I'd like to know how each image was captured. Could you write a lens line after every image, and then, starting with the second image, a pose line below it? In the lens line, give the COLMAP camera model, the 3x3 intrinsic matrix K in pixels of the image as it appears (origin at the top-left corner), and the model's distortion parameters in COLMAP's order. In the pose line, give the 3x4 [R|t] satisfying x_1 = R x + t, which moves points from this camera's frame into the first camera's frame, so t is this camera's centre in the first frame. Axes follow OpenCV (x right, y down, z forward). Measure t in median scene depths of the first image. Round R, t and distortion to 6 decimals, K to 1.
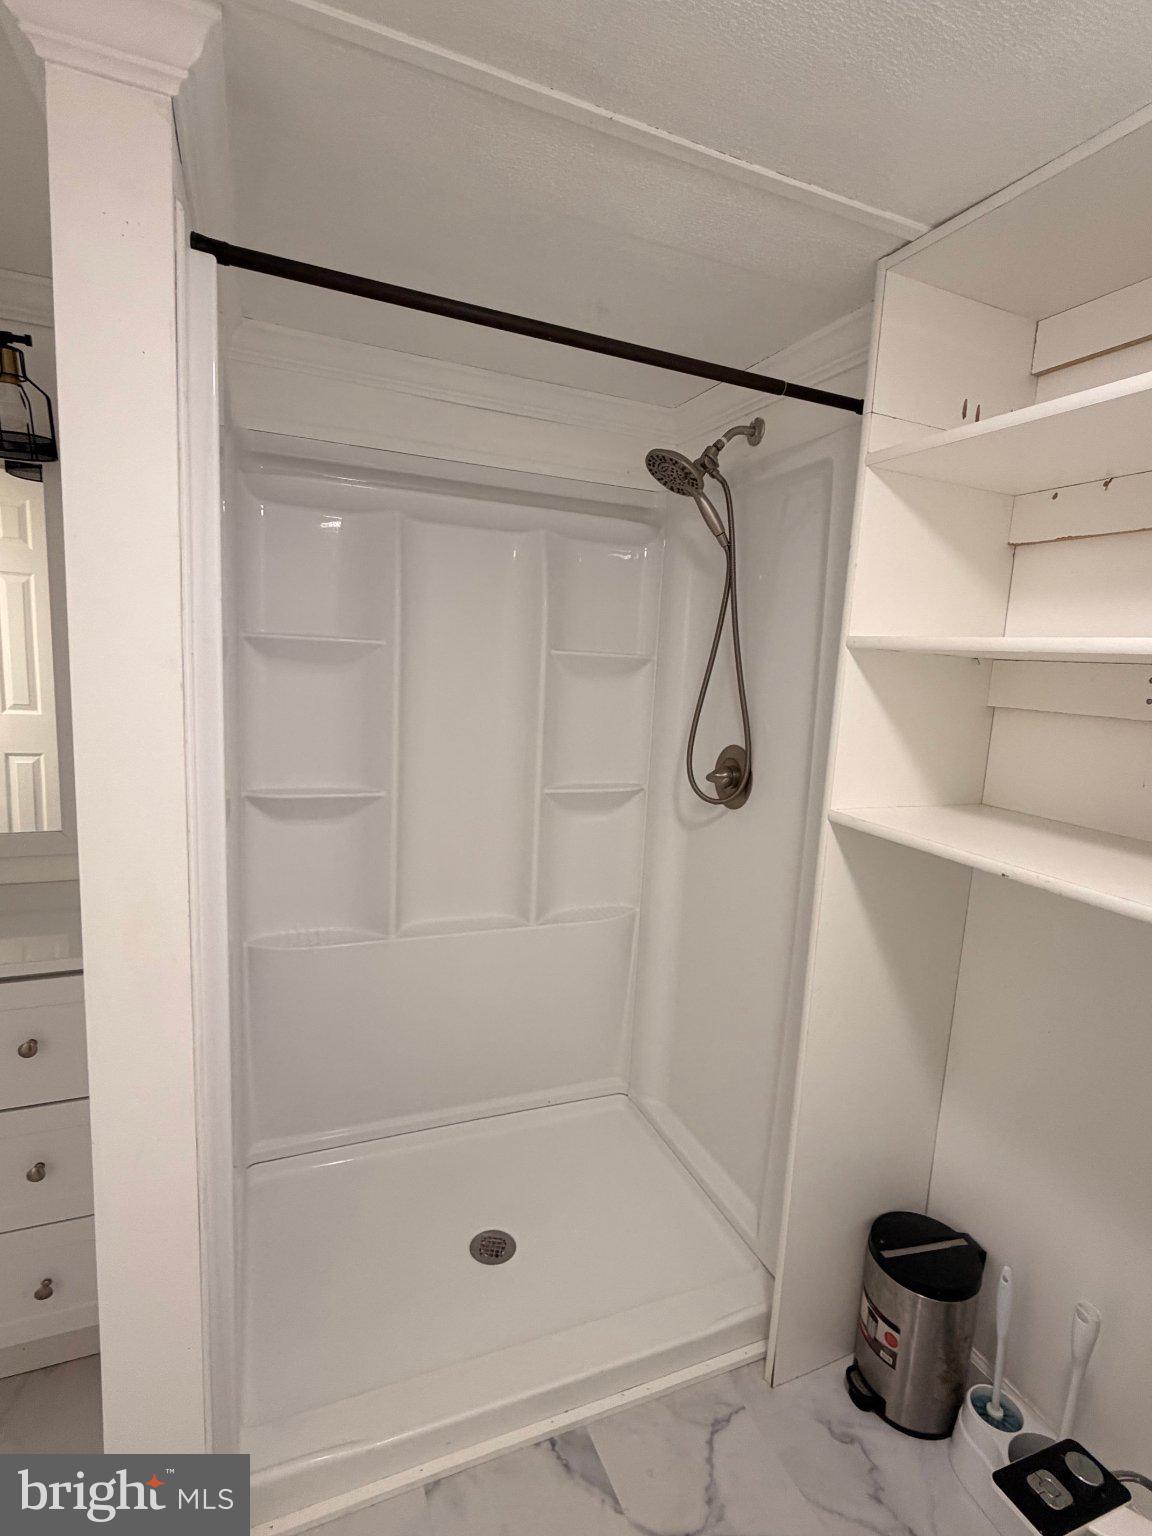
lens RADIAL K [[757.4, 0, 569.0], [0, 757.4, 770.5], [0, 0, 1]] dist [0.004839, -0.000372]
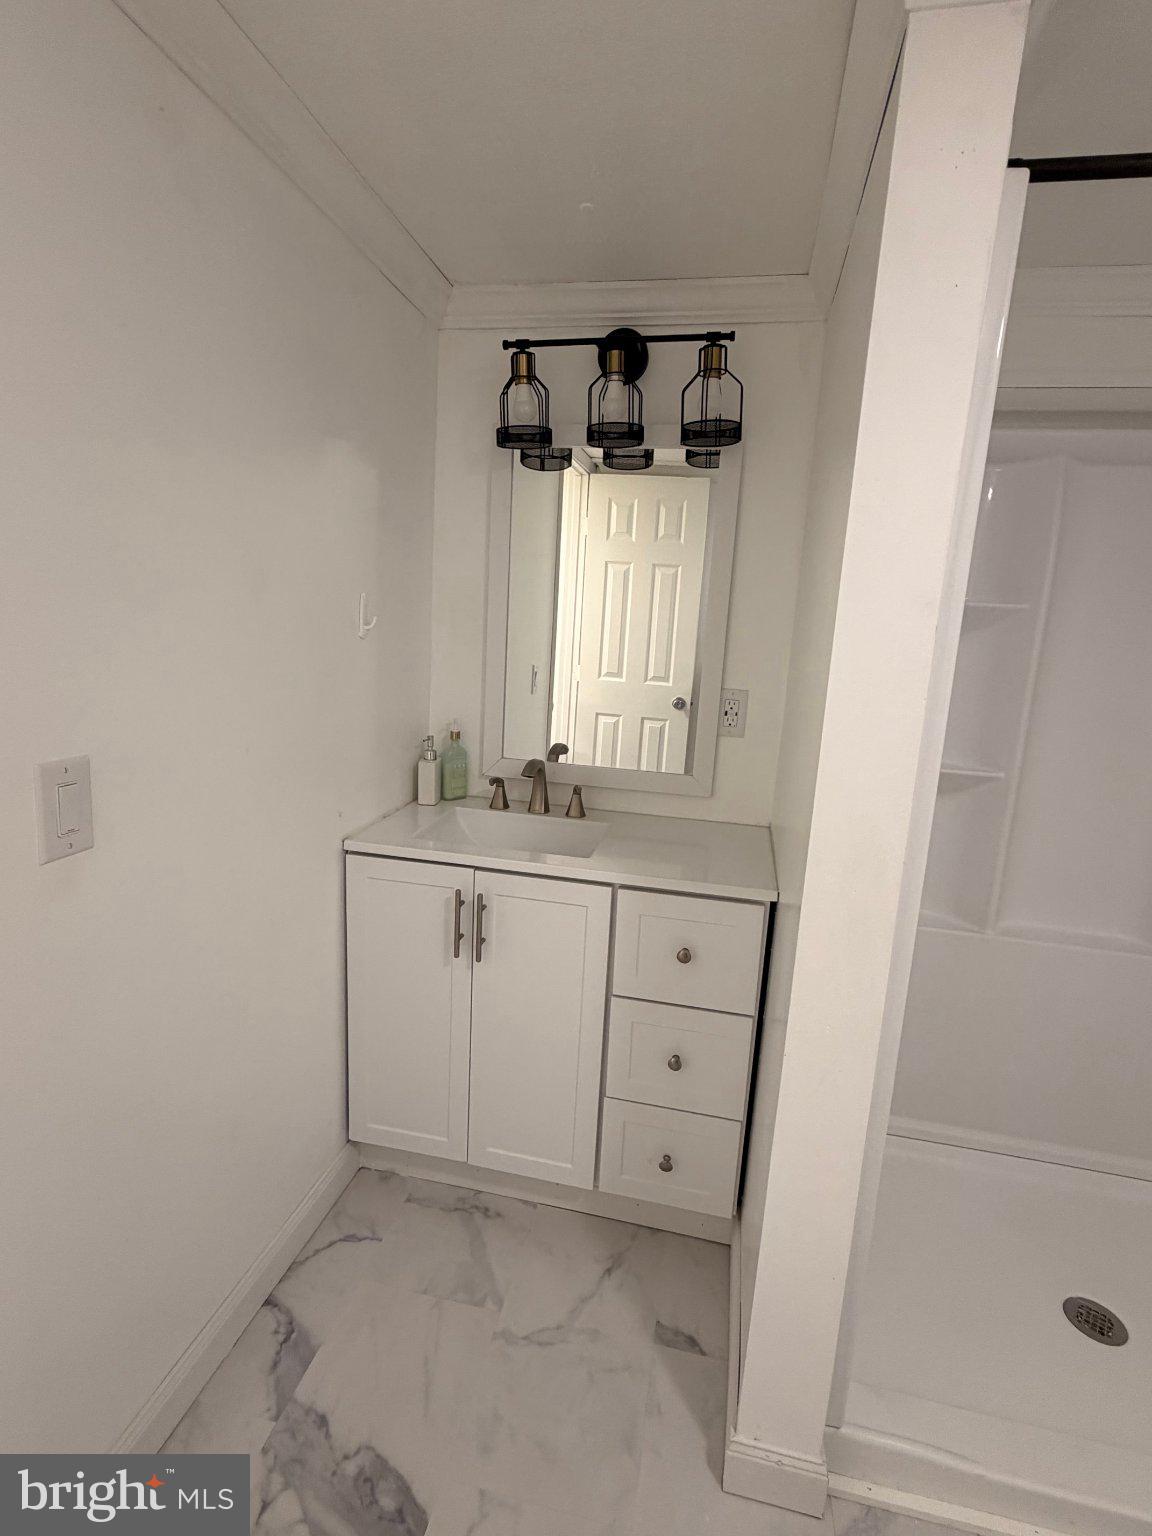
lens RADIAL K [[757.4, 0, 577.0], [0, 757.4, 769.5], [0, 0, 1]] dist [0.004839, -0.000372]
pose [[0.822796, 0.103855, -0.558767, -0.209480], [-0.095500, 0.994447, 0.044208, 0.043635], [0.560256, 0.016988, 0.828145, -0.045337]]
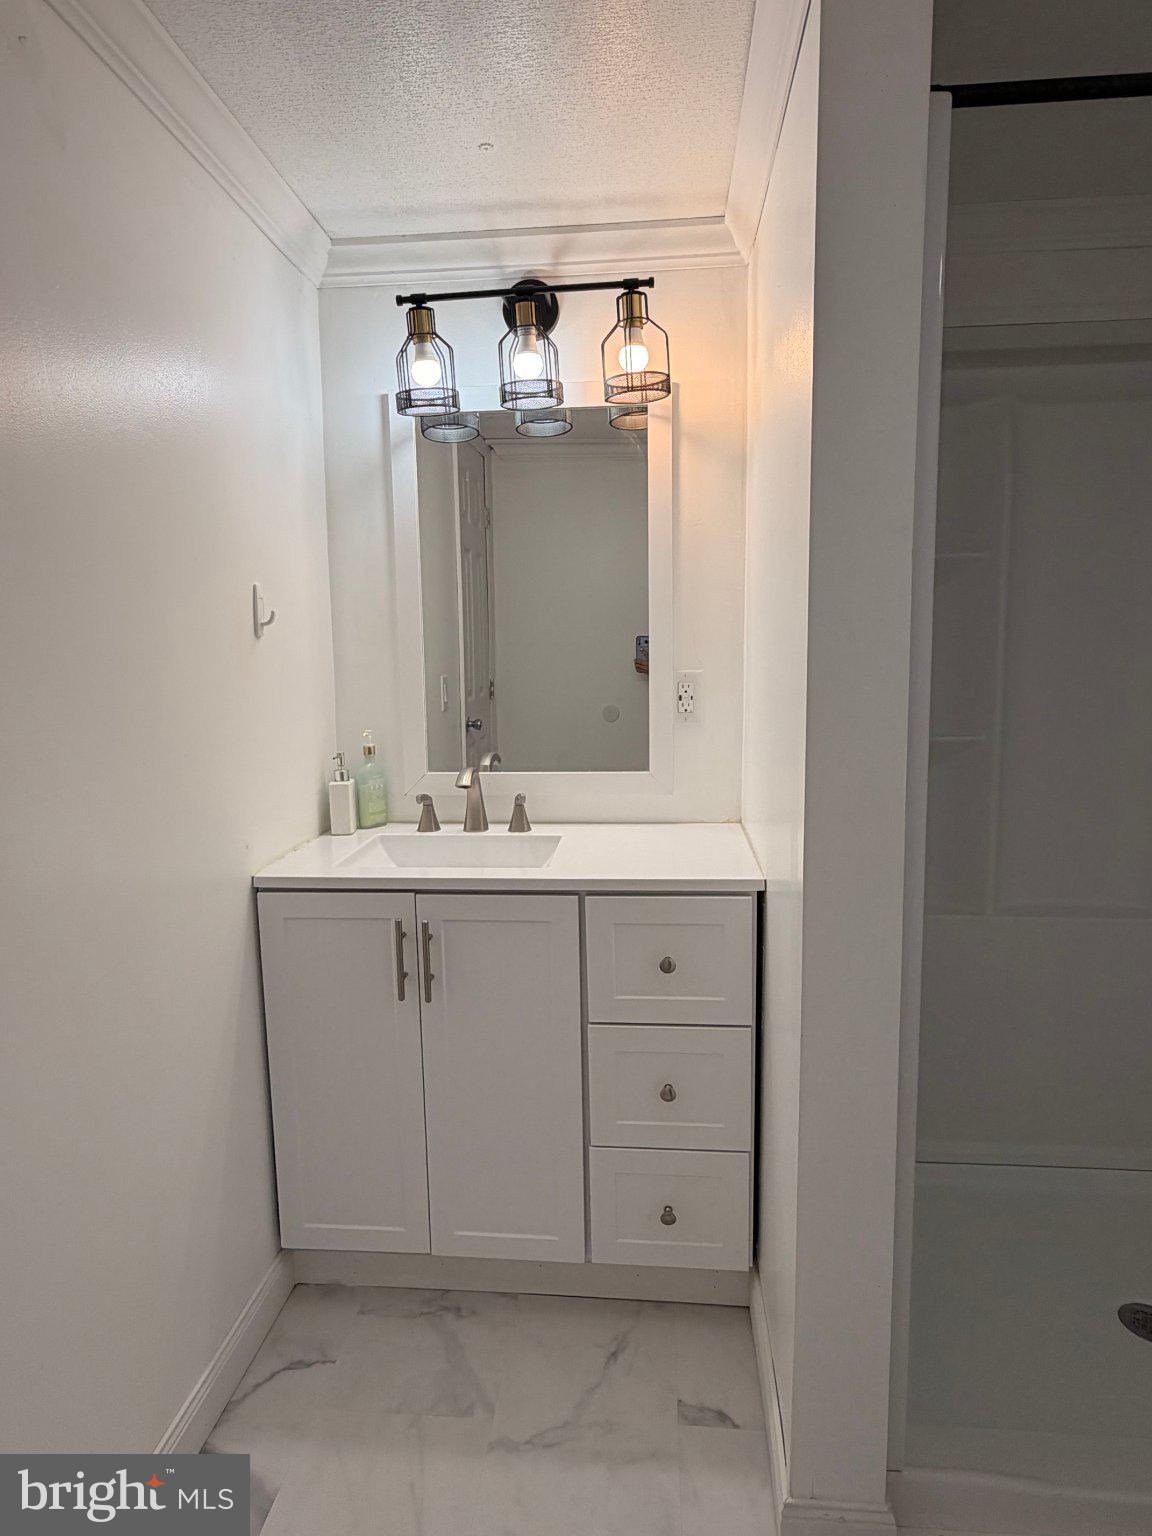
lens RADIAL K [[915.1, 0, 574.4], [0, 915.1, 765.1], [0, 0, 1]] dist [0.006089, 0.000078]
pose [[0.882023, -0.002747, -0.471199, -0.222874], [-0.008719, 0.999717, -0.022150, 0.116161], [0.471126, 0.023645, 0.881749, -0.126812]]
